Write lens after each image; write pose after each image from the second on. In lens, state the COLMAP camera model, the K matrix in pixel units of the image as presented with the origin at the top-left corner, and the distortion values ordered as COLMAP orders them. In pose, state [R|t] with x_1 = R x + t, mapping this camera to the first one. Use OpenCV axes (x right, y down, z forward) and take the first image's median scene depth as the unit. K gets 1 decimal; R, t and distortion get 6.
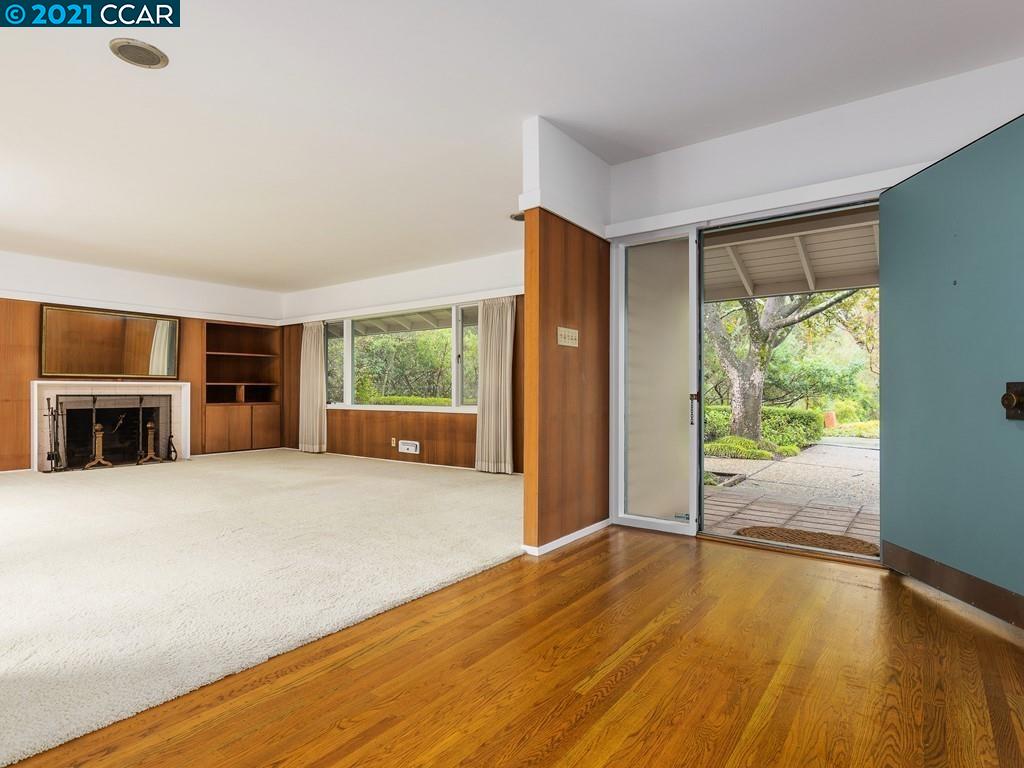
lens RADIAL K [[556.1, 0, 508.6], [0, 556.1, 386.5], [0, 0, 1]] dist [-0.000039, 0.000476]
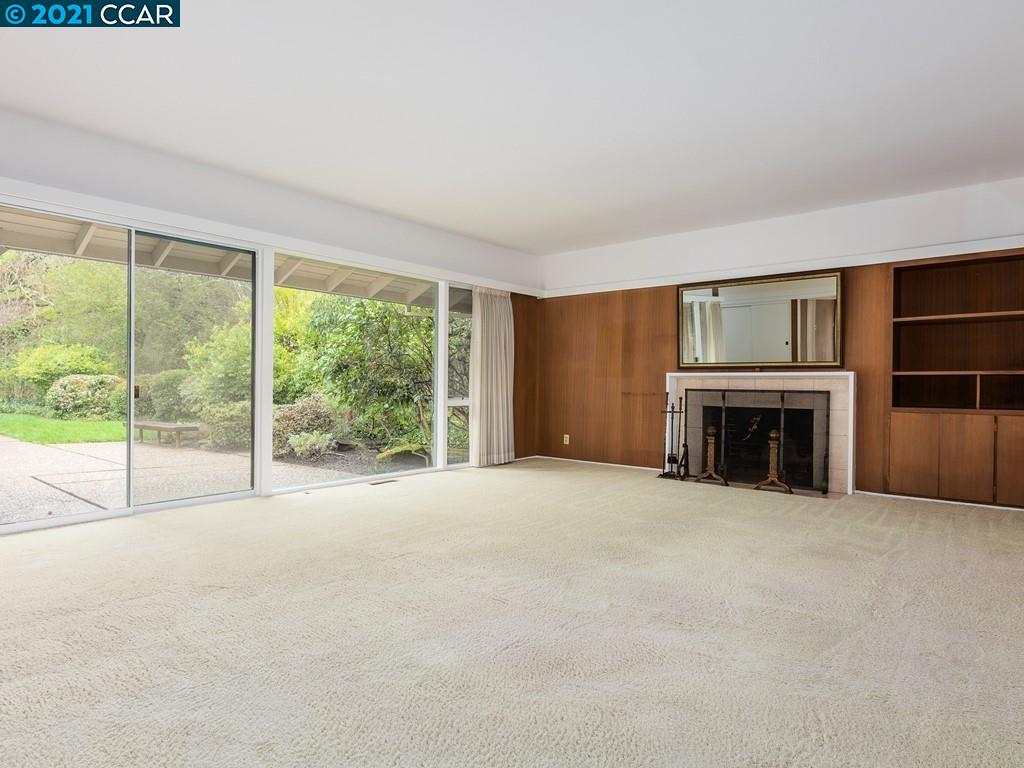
lens RADIAL K [[589.6, 0, 498.0], [0, 589.6, 382.1], [0, 0, 1]] dist [0.003489, 0.000613]
pose [[-0.051338, -0.003548, -0.998675, 0.104337], [0.001008, 0.999993, -0.003605, 0.006743], [0.998681, -0.001192, -0.051334, 0.680710]]
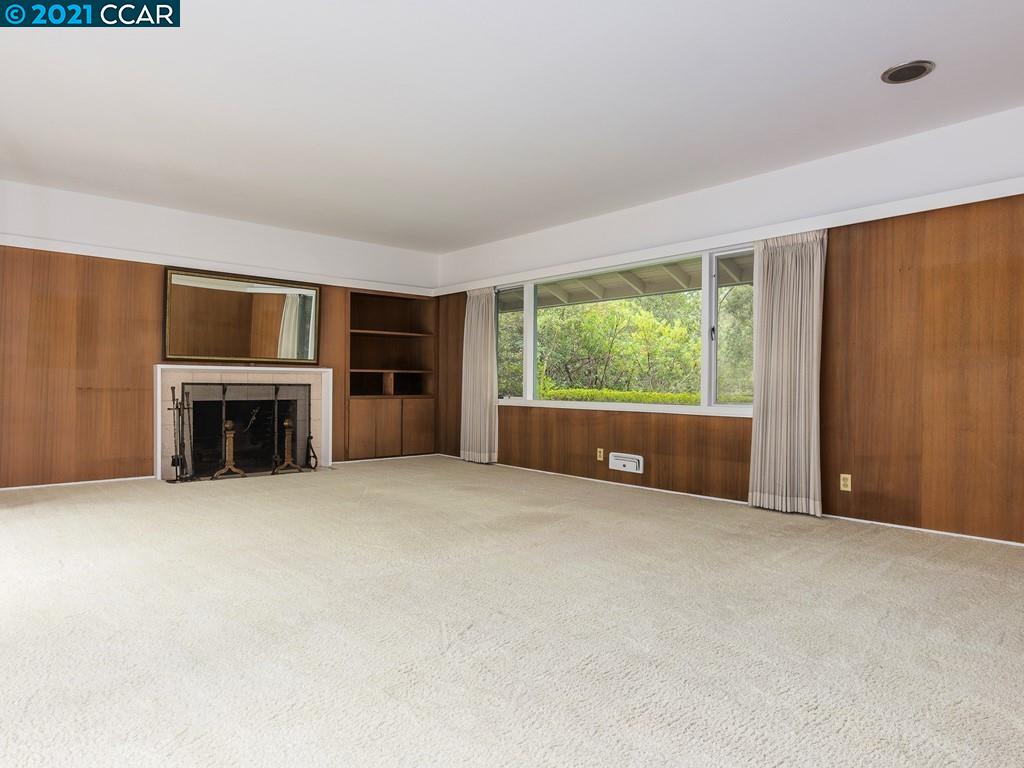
lens RADIAL K [[634.0, 0, 512.0], [0, 634.0, 384.0], [0, 0, 1]] dist [-0.001950, -0.000201]
pose [[0.979172, 0.008949, -0.202837, -0.155295], [-0.007039, 0.999924, 0.010135, 0.003798], [0.202912, -0.008496, 0.979160, 0.193605]]
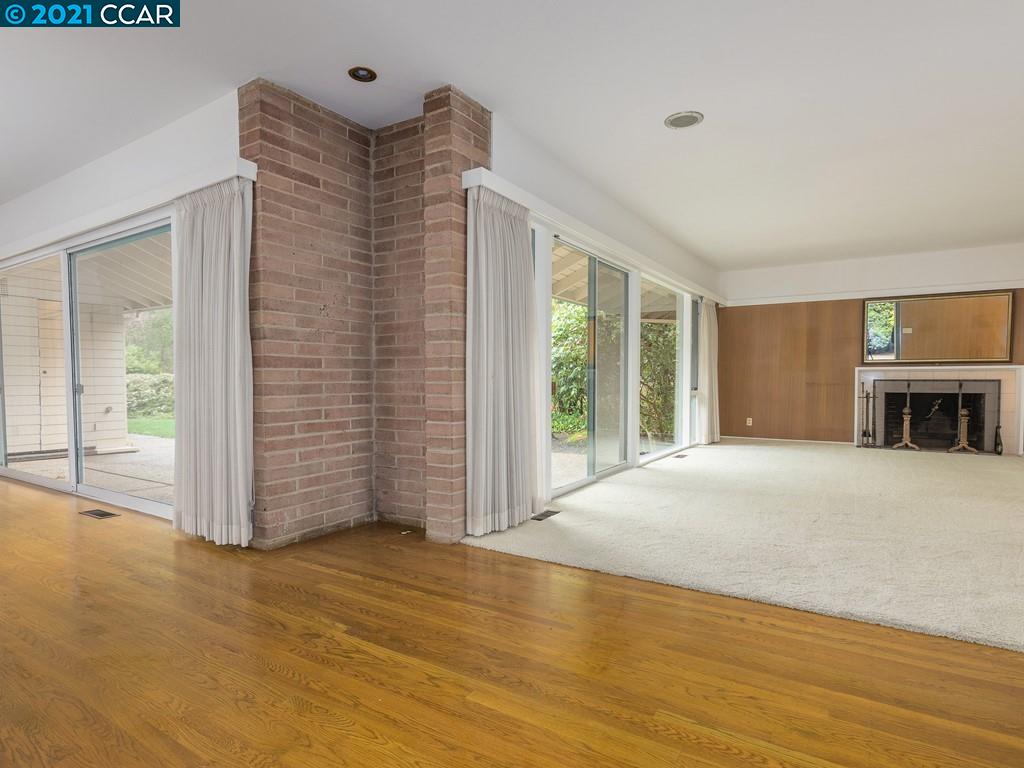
lens RADIAL K [[556.1, 0, 508.6], [0, 556.1, 386.5], [0, 0, 1]] dist [-0.000039, 0.000476]
pose [[0.078435, 0.013109, -0.996833, 0.222240], [0.011852, 0.999831, 0.014081, 0.003972], [0.996849, -0.012919, 0.078266, 0.160452]]
